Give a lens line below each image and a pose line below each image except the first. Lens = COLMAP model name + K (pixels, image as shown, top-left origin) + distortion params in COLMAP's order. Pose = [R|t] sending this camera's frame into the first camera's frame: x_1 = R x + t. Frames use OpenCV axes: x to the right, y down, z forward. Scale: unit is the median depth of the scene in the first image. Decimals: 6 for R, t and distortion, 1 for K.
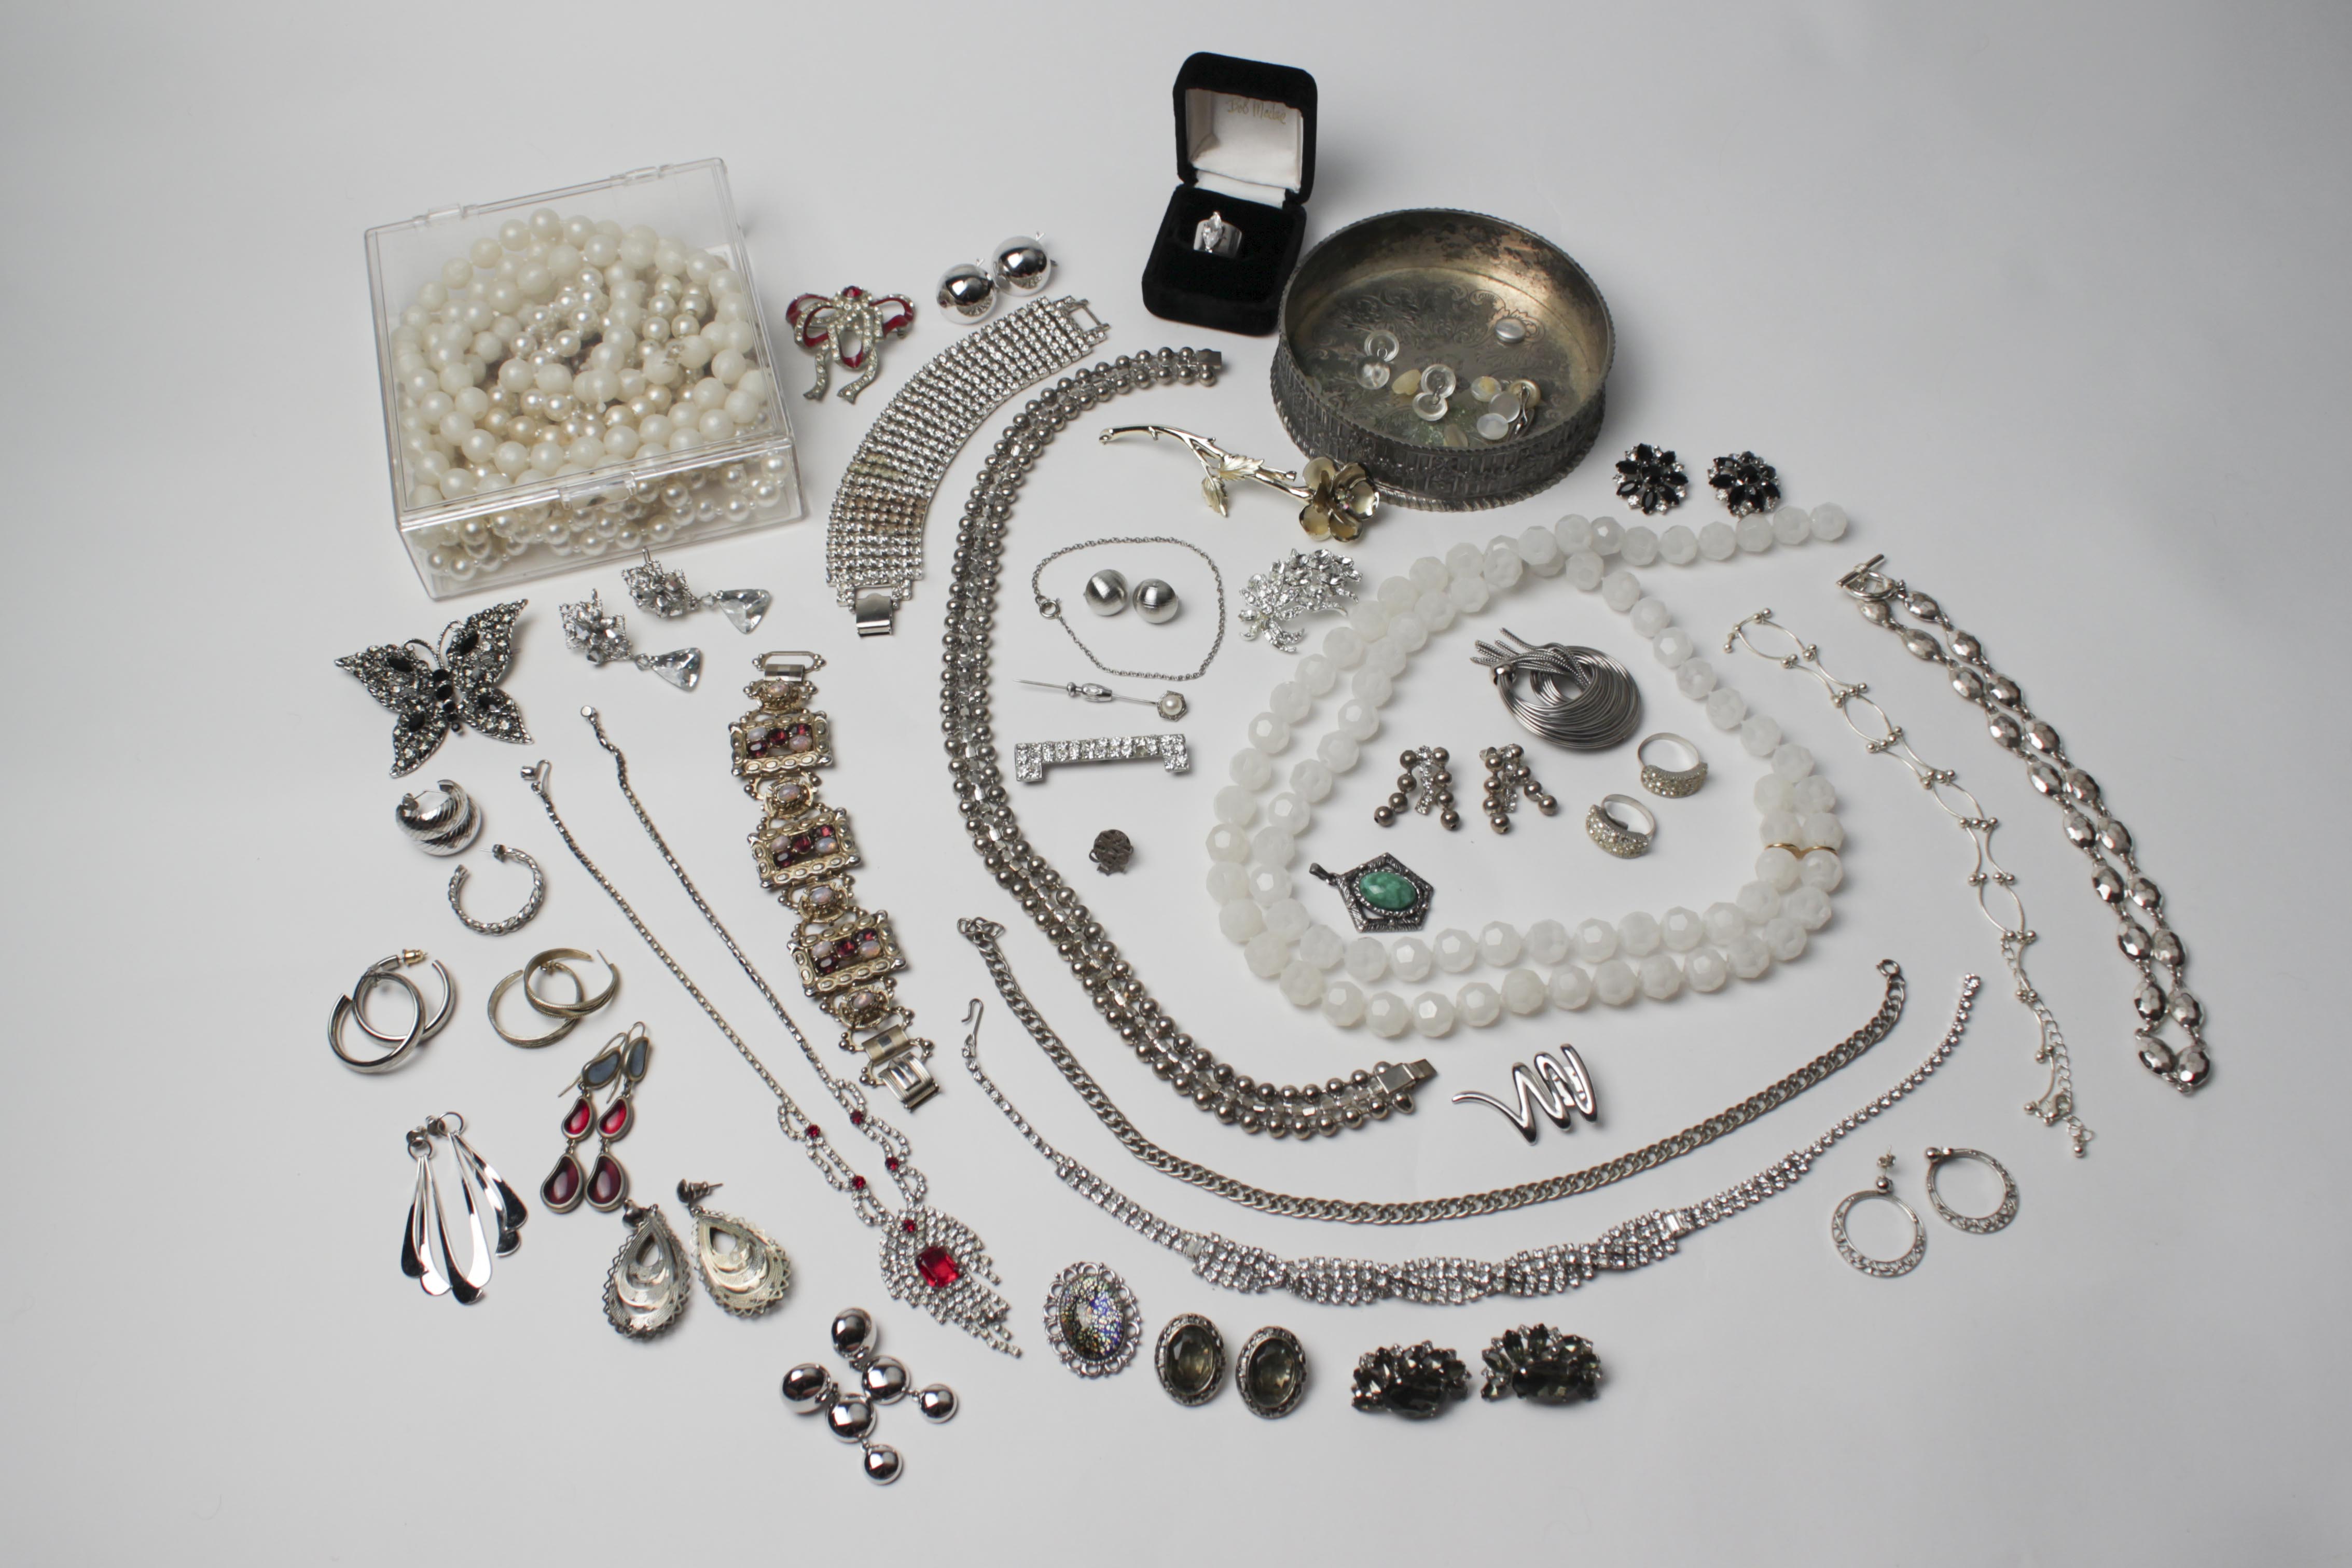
lens RADIAL K [[2255.0, 0, 1176.0], [0, 2255.0, 784.0], [0, 0, 1]] dist [-0.161757, 0.005049]
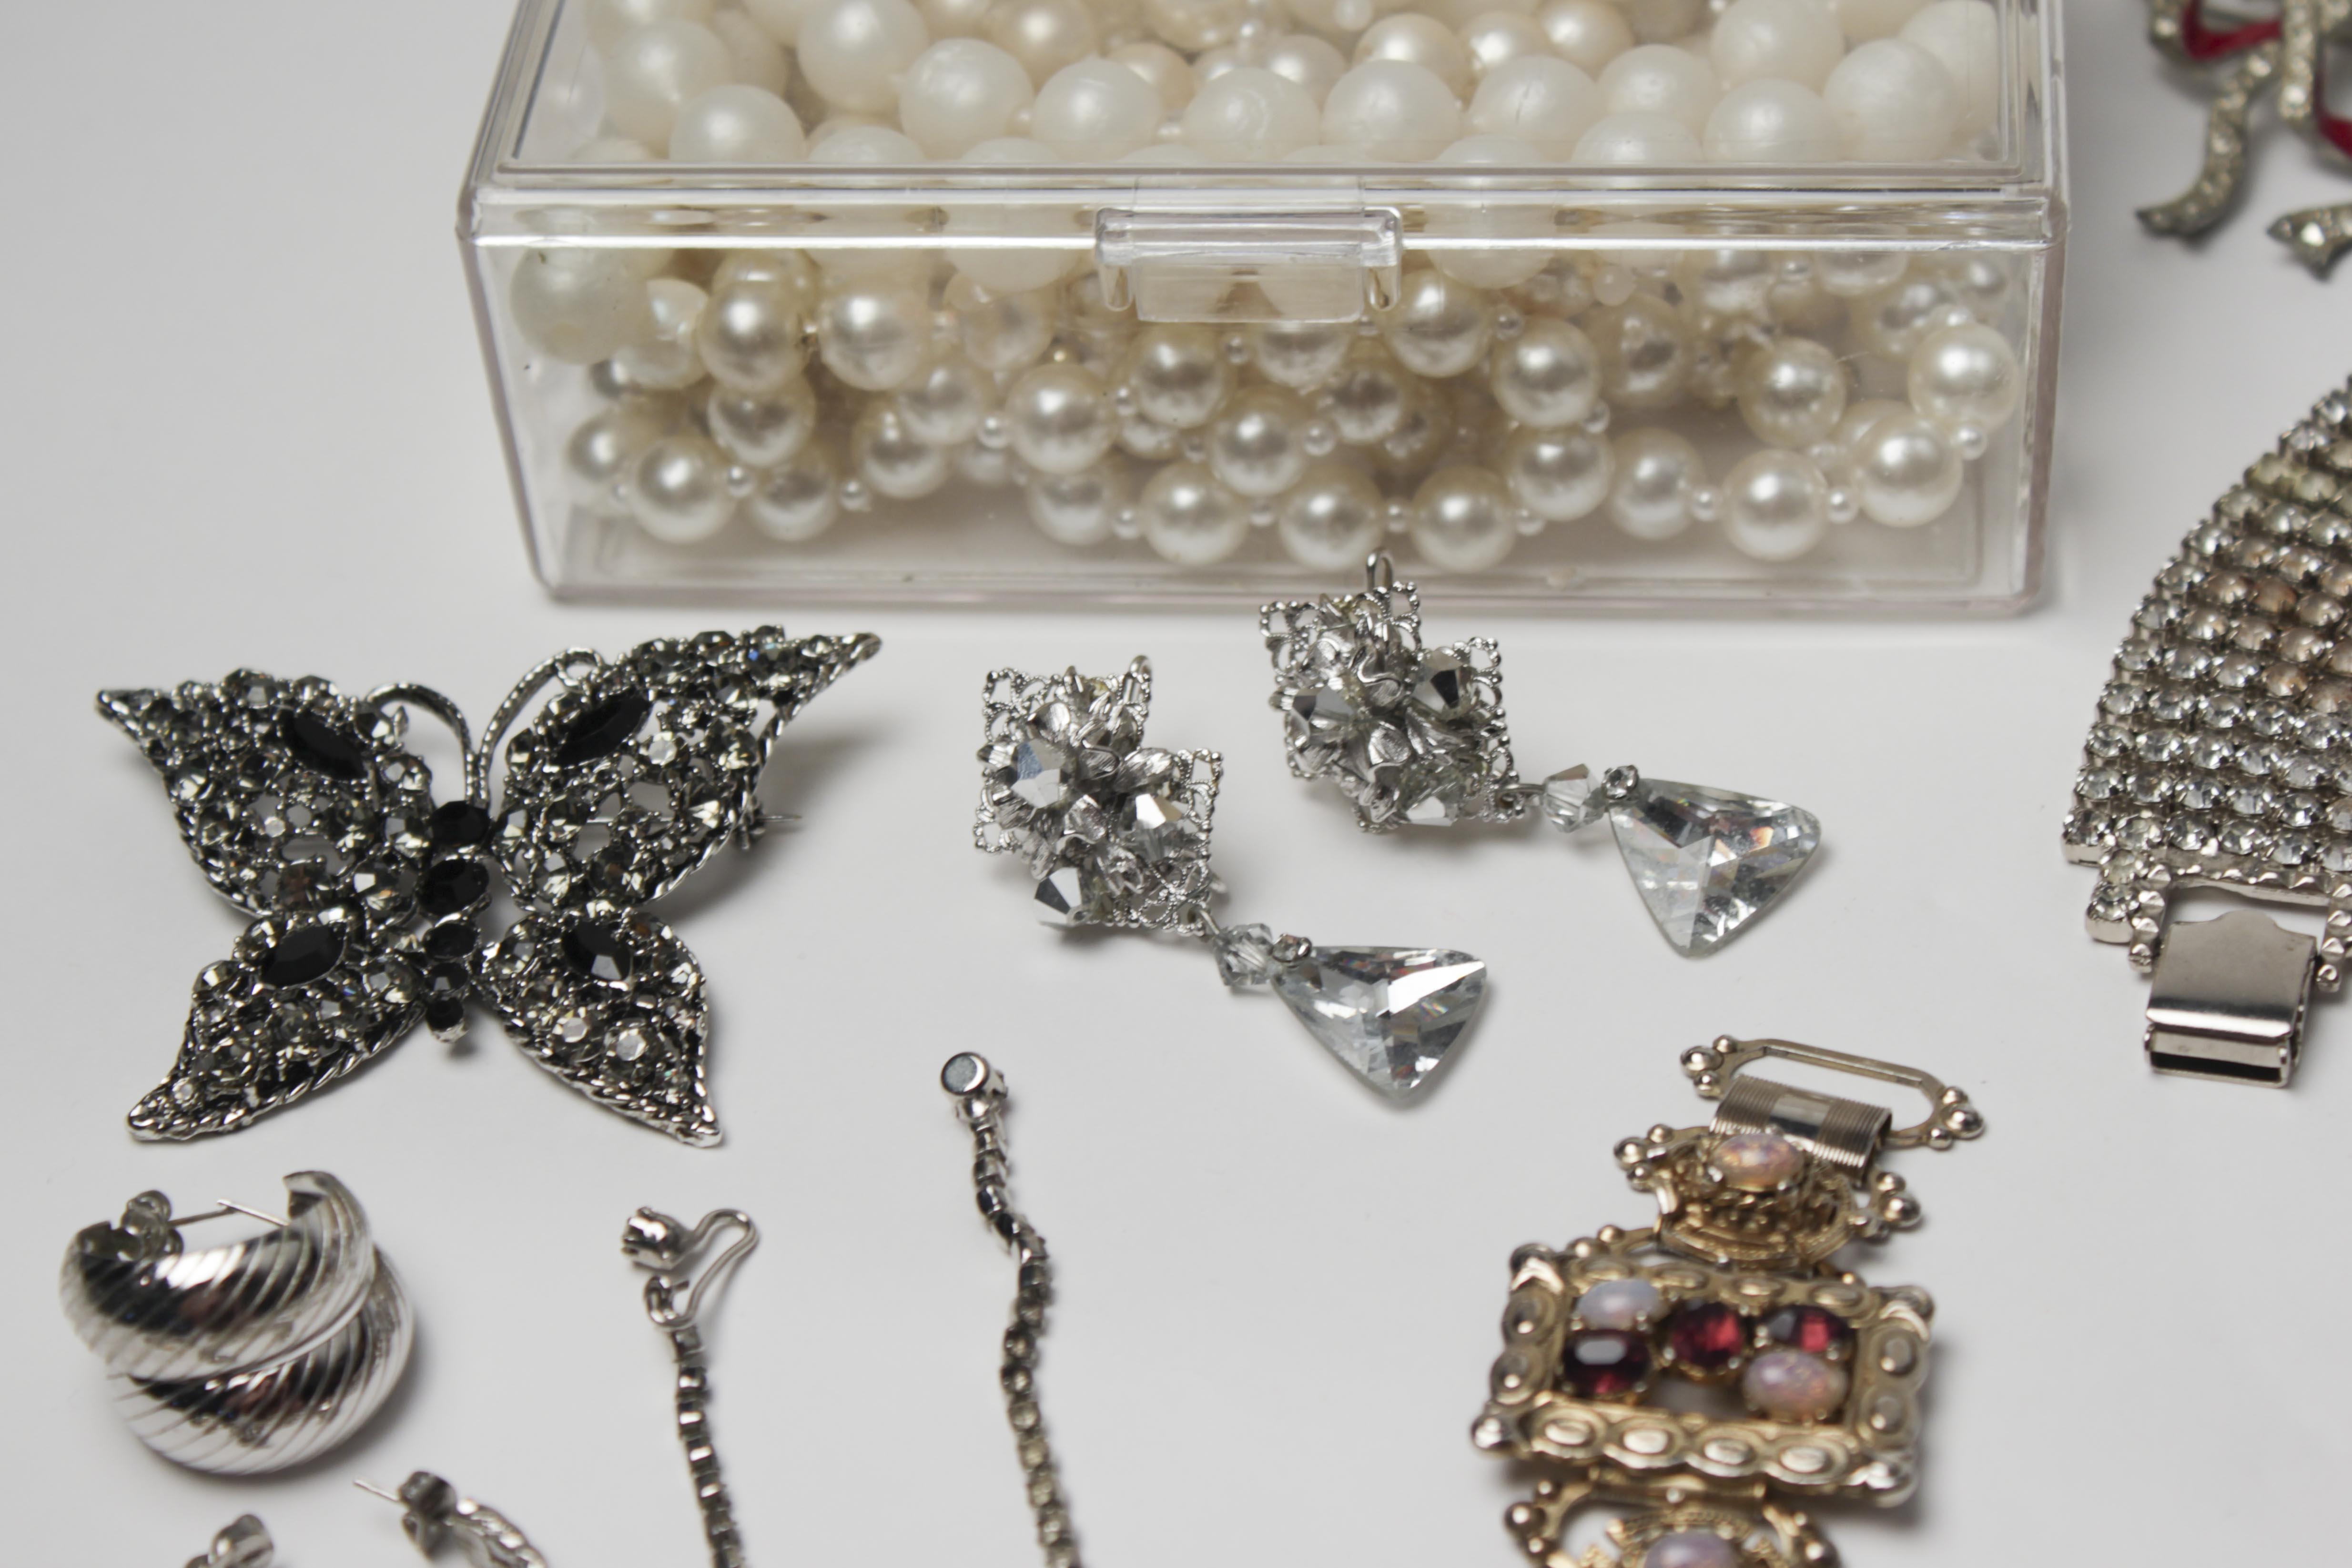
lens RADIAL K [[5953.8, 0, 1179.5], [0, 5953.8, 785.2], [0, 0, 1]] dist [0.090252, -0.009260]
pose [[0.929312, 0.191127, -0.315990, -0.045445], [-0.261083, 0.945179, -0.196142, 0.059977], [0.261179, 0.264777, 0.928266, 0.406336]]
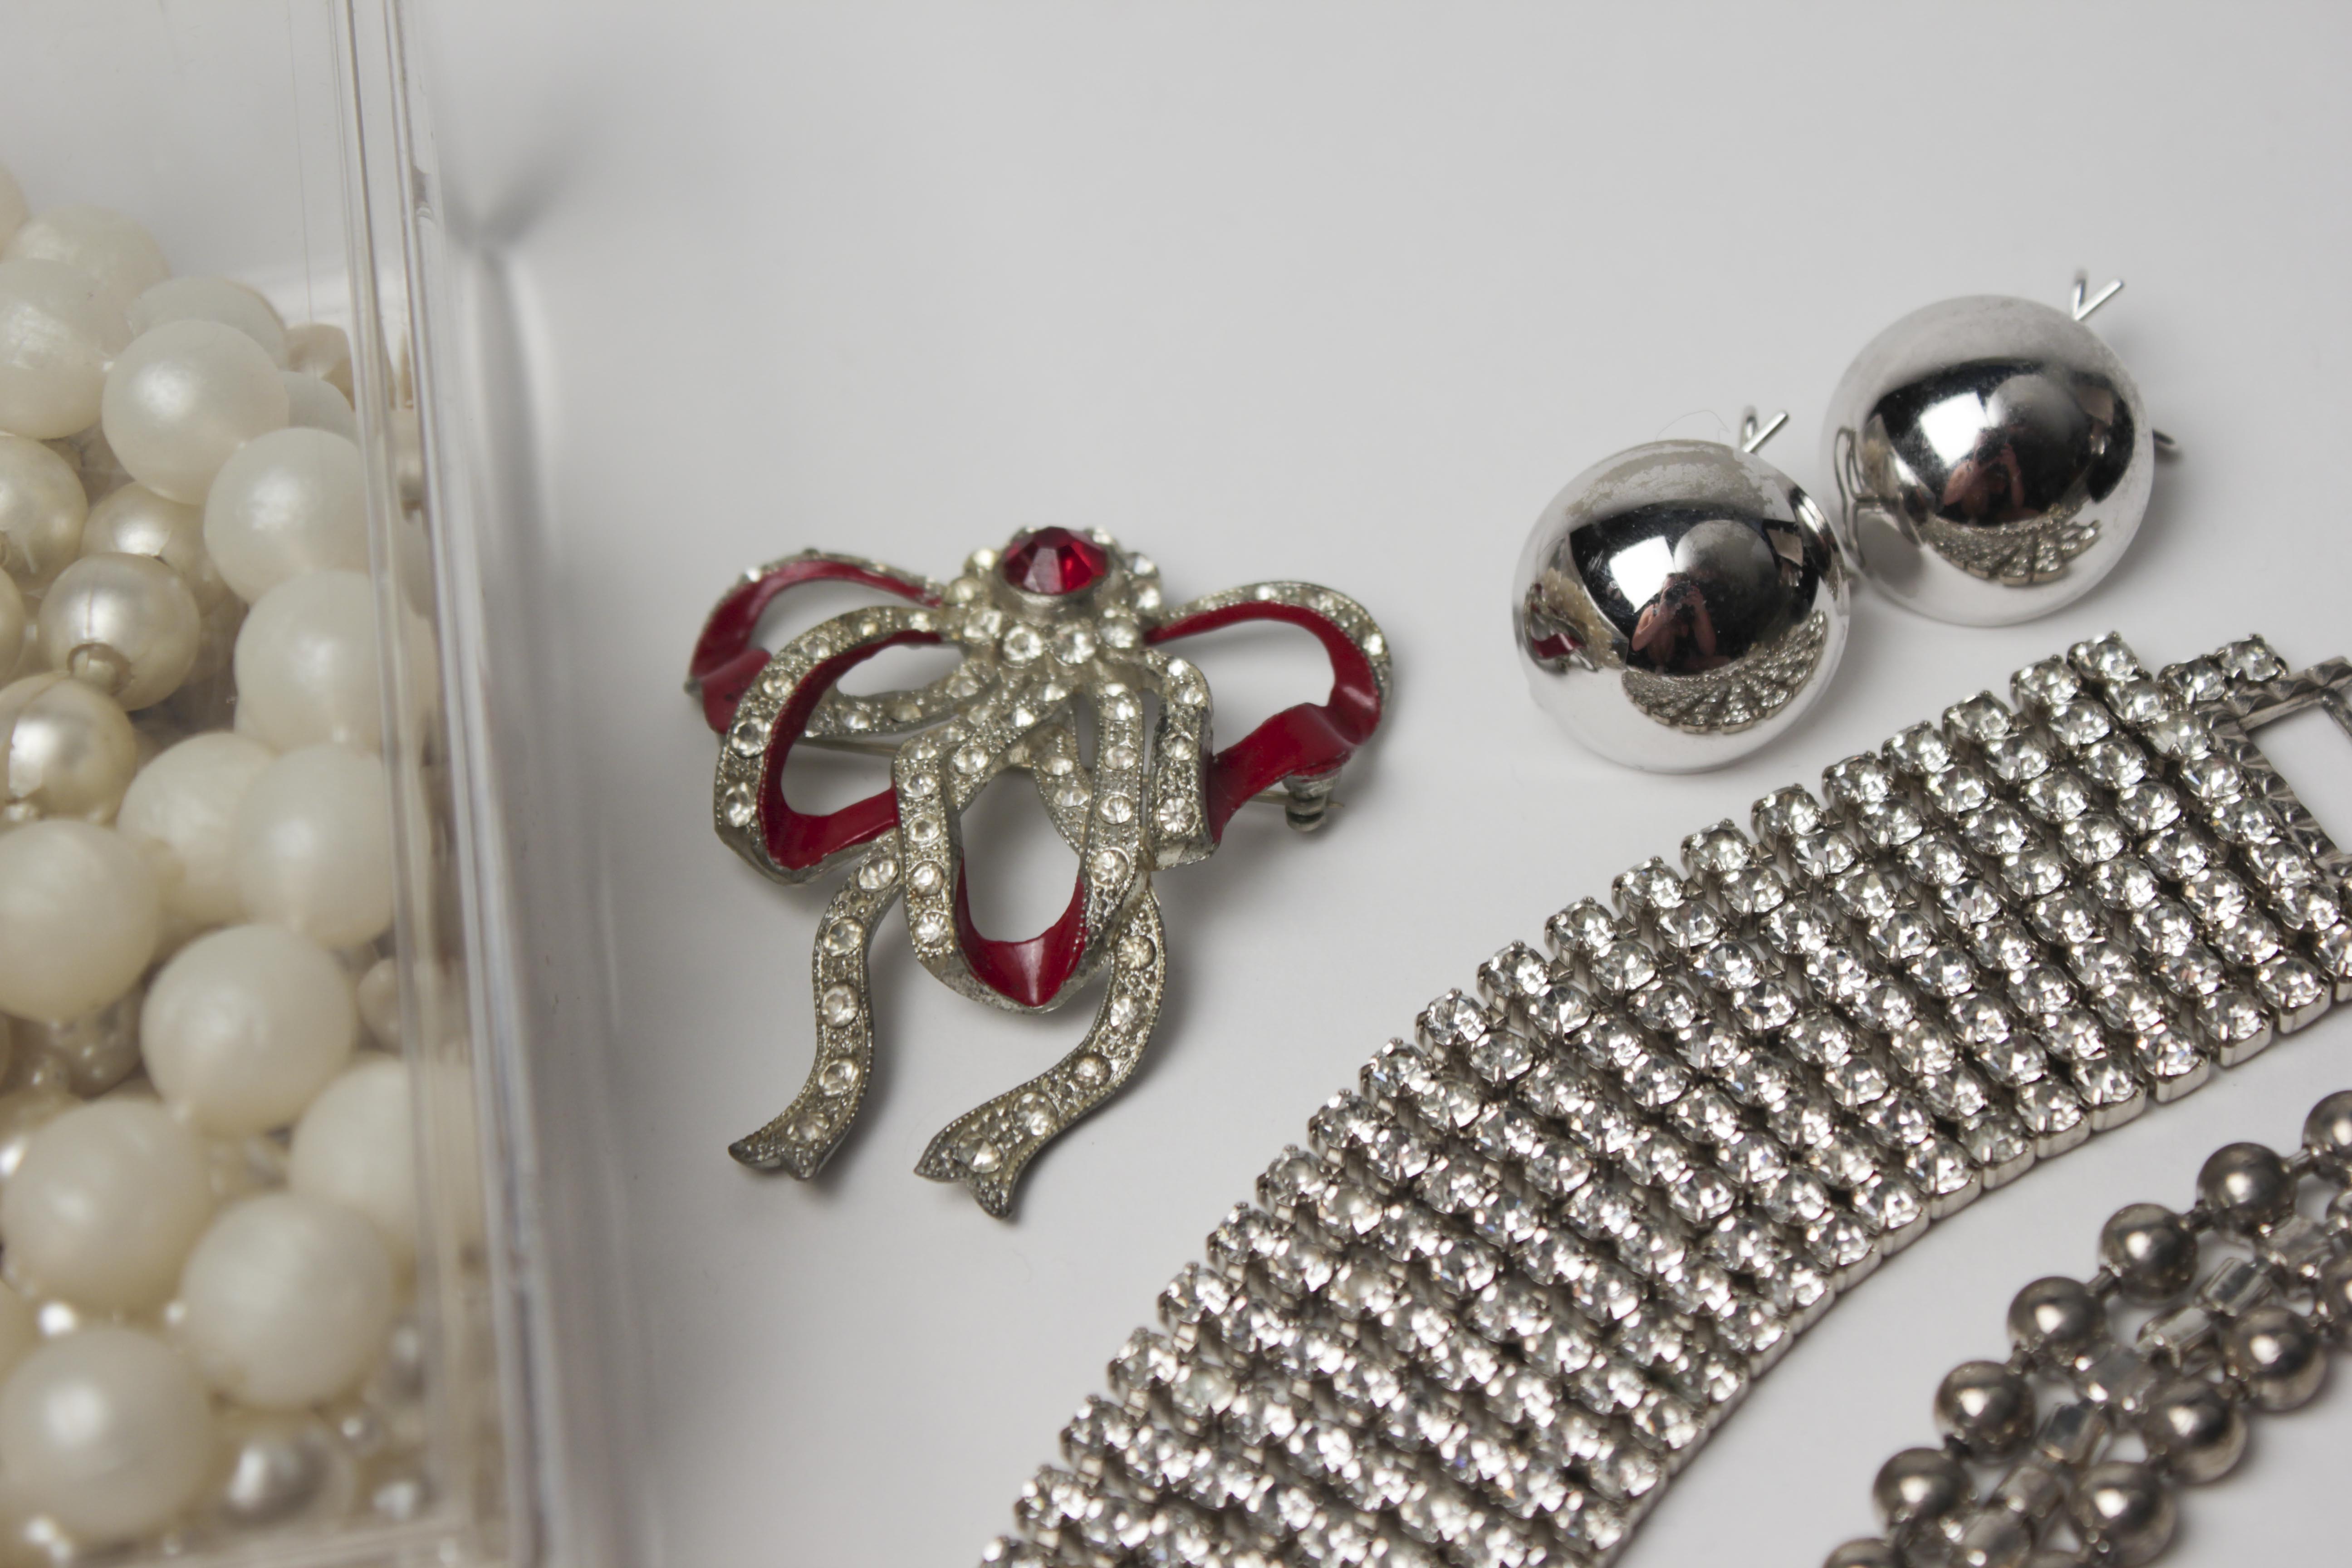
lens RADIAL K [[5954.1, 0, 1179.5], [0, 5954.1, 785.2], [0, 0, 1]] dist [0.090252, -0.009260]
pose [[0.987958, 0.049110, -0.146720, -0.074799], [-0.068629, 0.988992, -0.131089, -0.166361], [0.138667, 0.139580, 0.980453, 0.627520]]
